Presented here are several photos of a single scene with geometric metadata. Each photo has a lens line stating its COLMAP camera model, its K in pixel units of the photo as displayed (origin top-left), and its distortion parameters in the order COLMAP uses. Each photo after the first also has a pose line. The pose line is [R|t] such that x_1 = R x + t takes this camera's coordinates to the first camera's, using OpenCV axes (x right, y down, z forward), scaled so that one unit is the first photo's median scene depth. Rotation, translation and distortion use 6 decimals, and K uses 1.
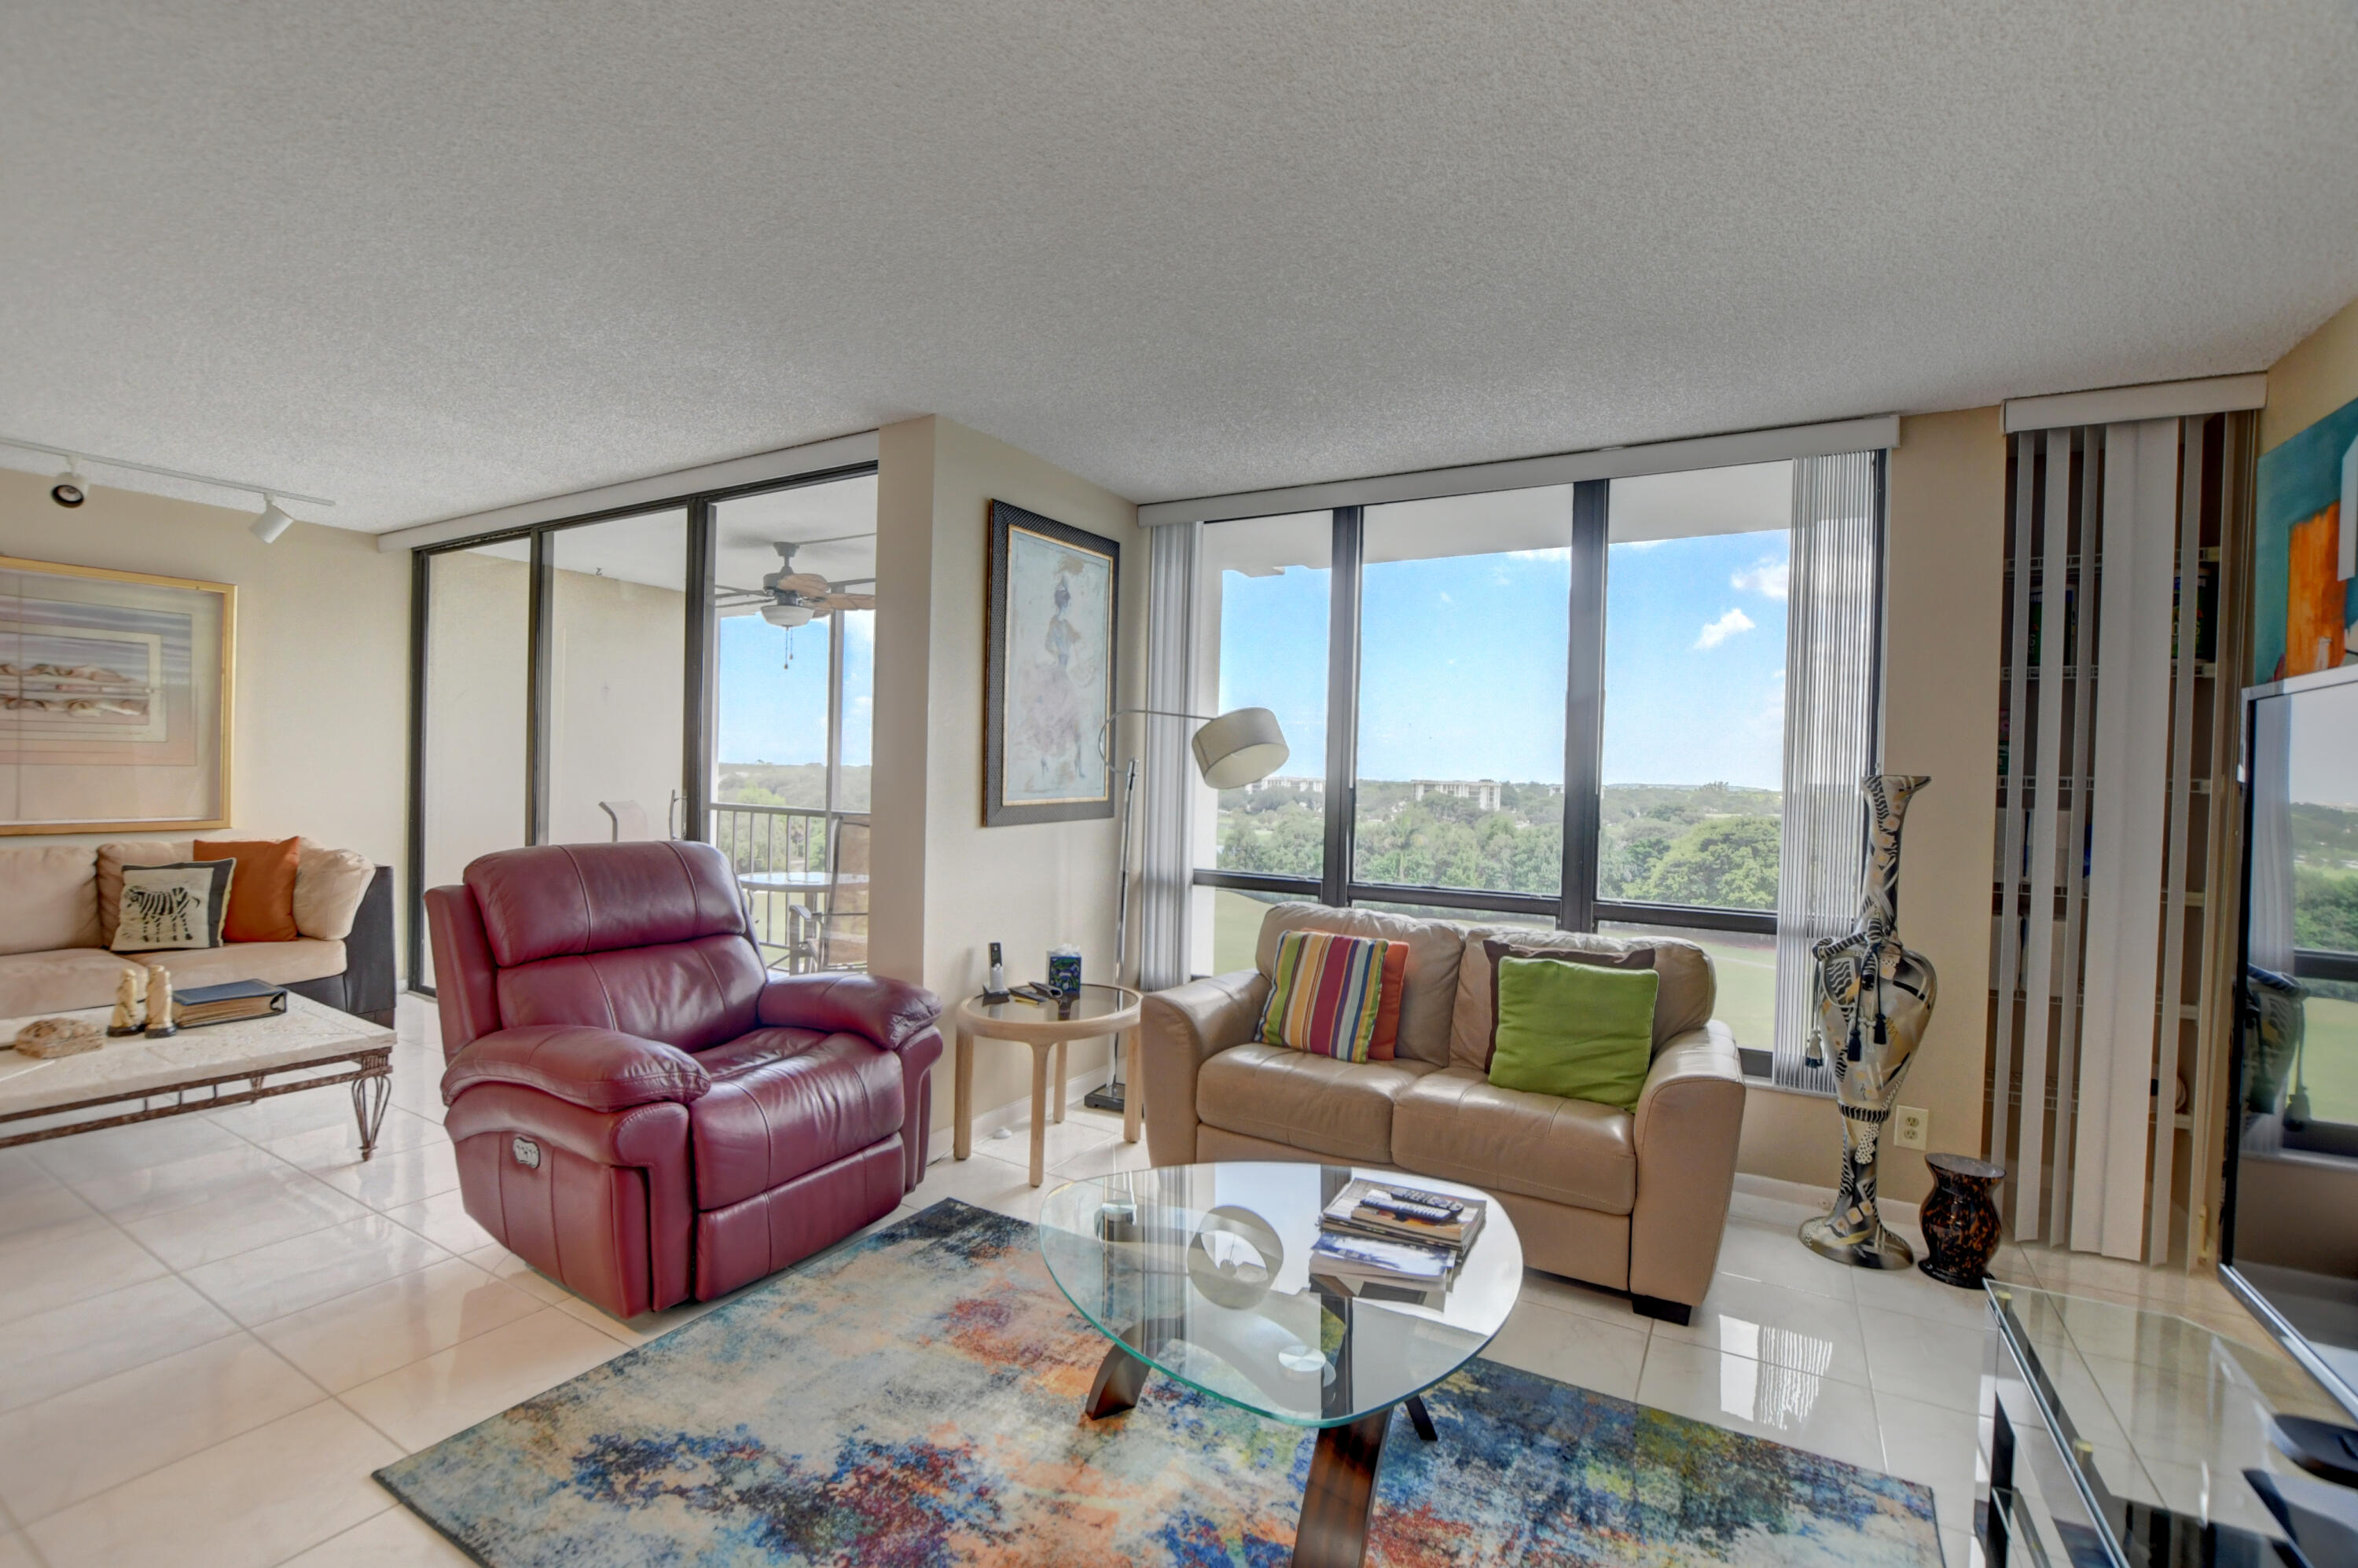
lens RADIAL K [[1044.1, 0, 1175.9], [0, 1044.1, 786.0], [0, 0, 1]] dist [-0.032267, 0.002838]
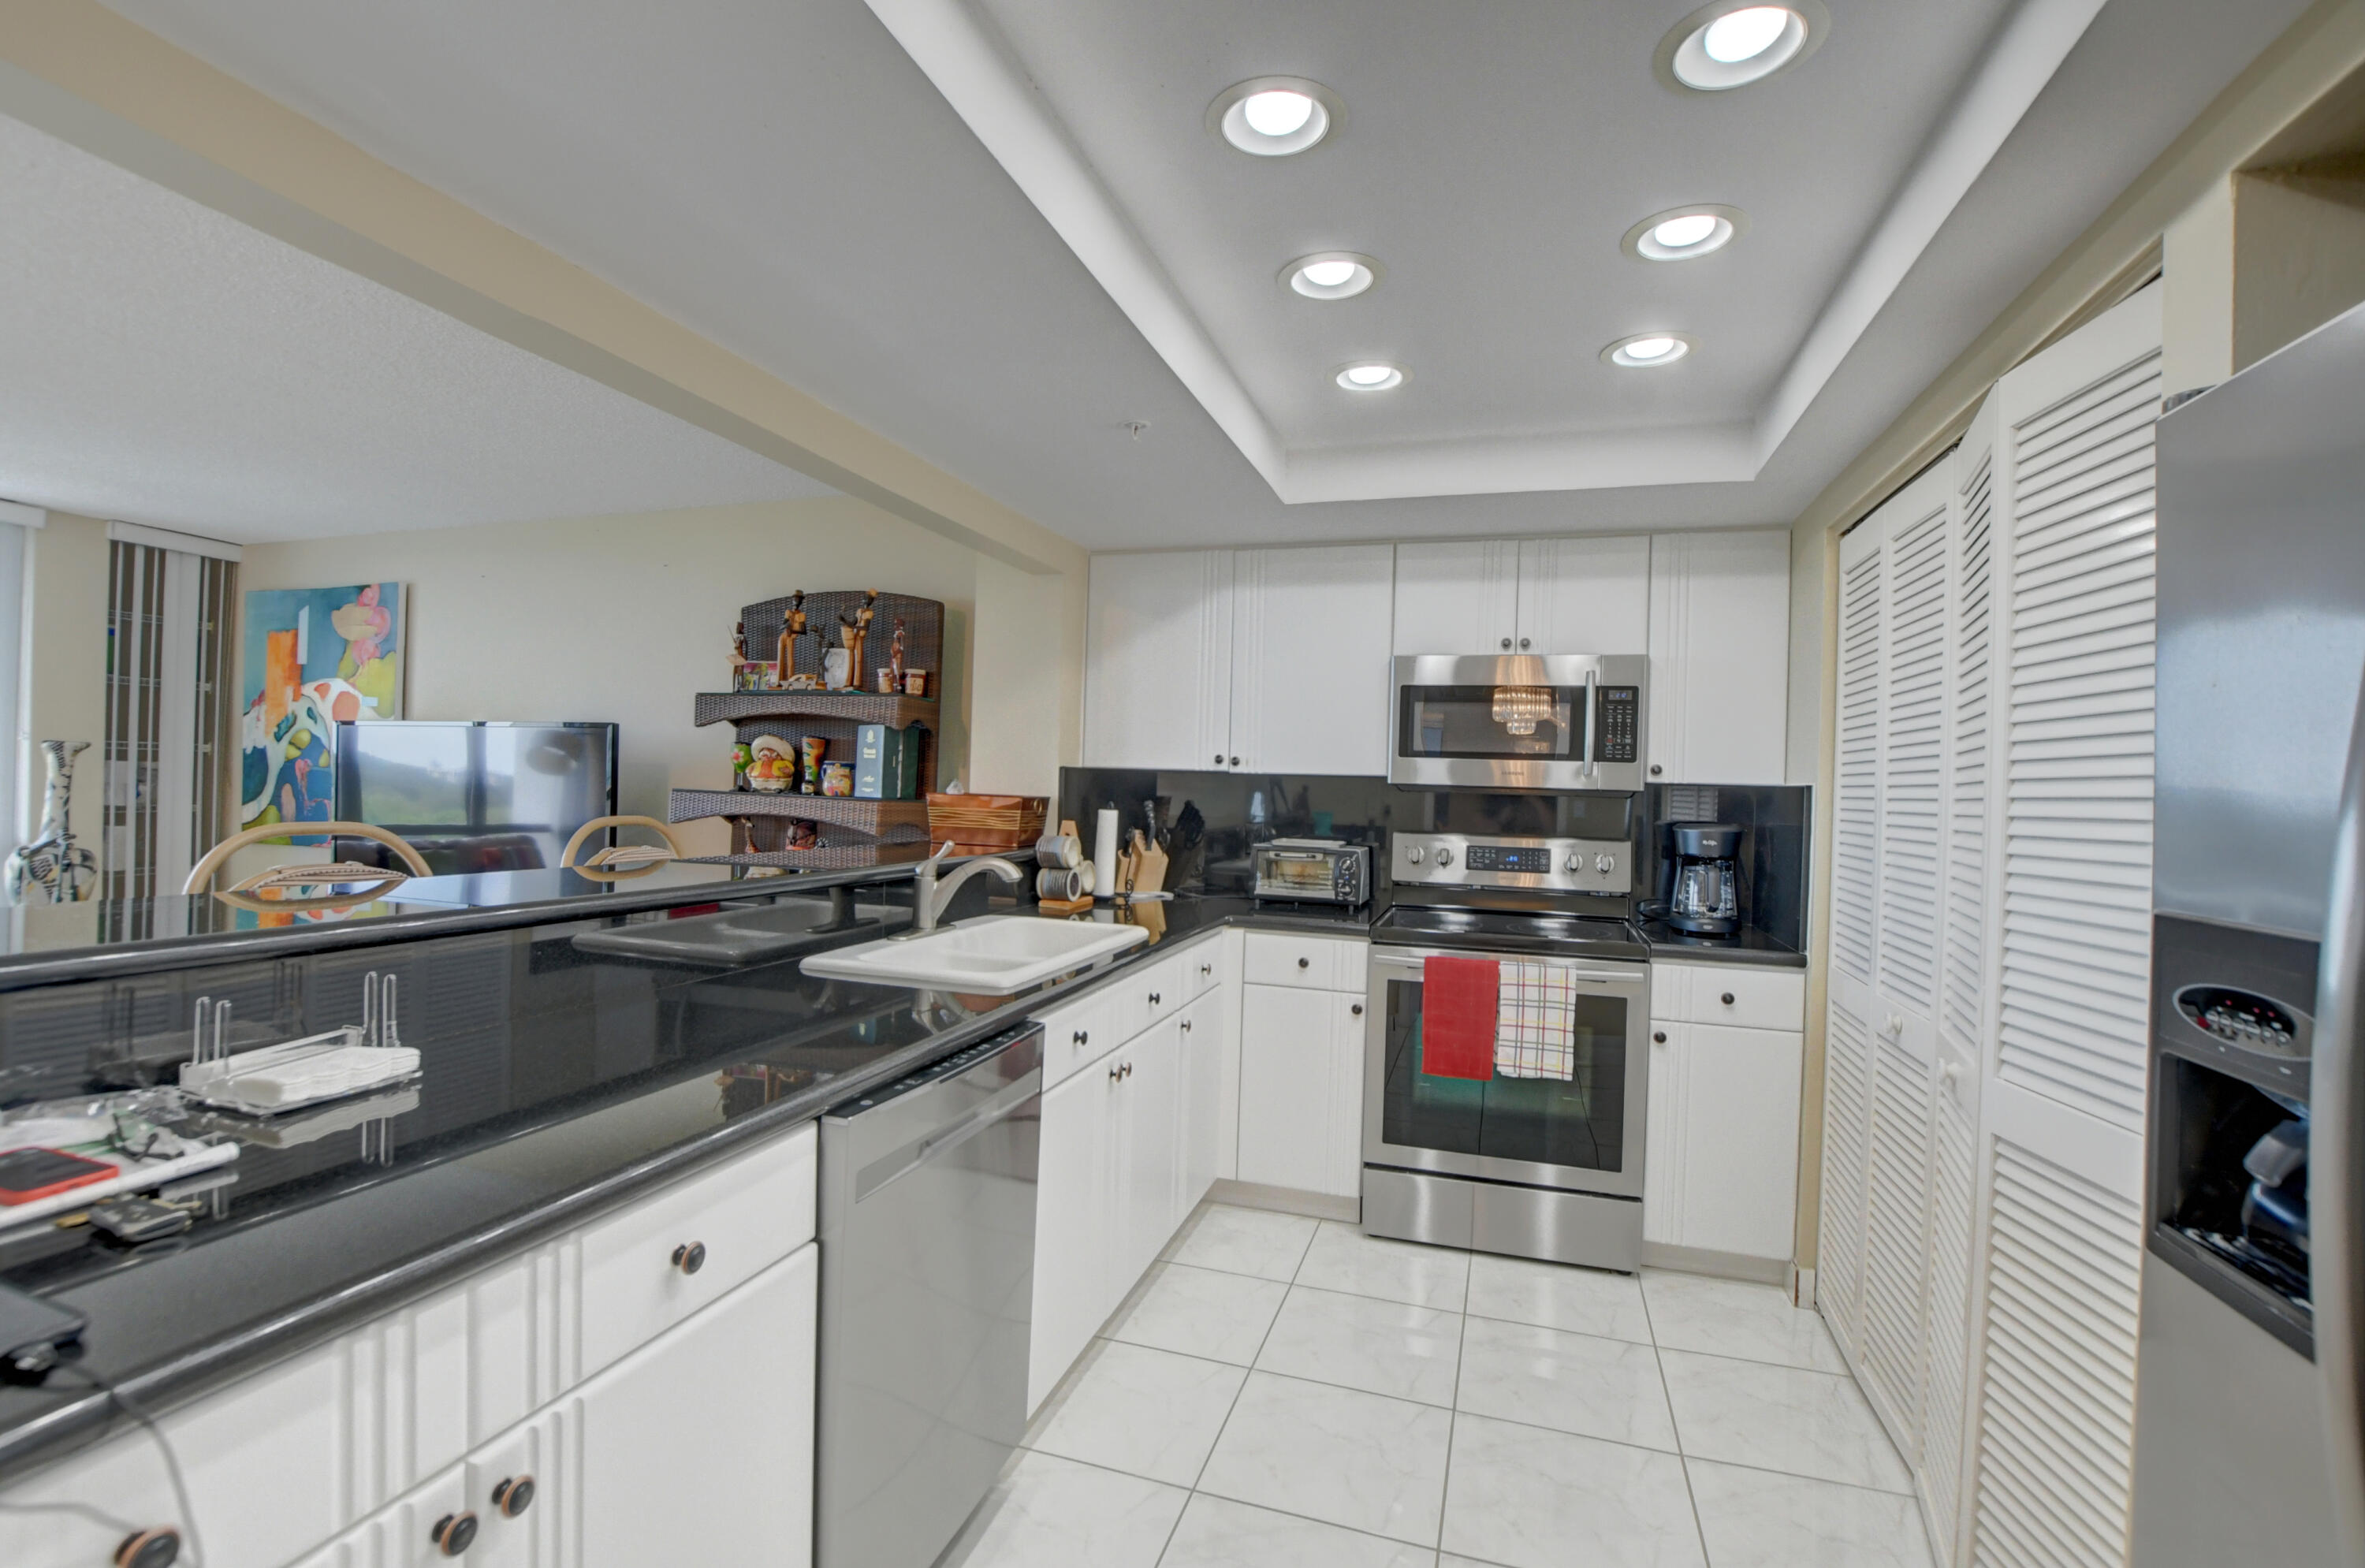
lens RADIAL K [[1047.2, 0, 1160.4], [0, 1047.2, 785.4], [0, 0, 1]] dist [-0.032267, 0.002838]
pose [[-0.199399, -0.036022, 0.979256, -0.854570], [-0.023646, 0.999210, 0.031941, -0.023572], [-0.979633, -0.016787, -0.200094, -0.268939]]
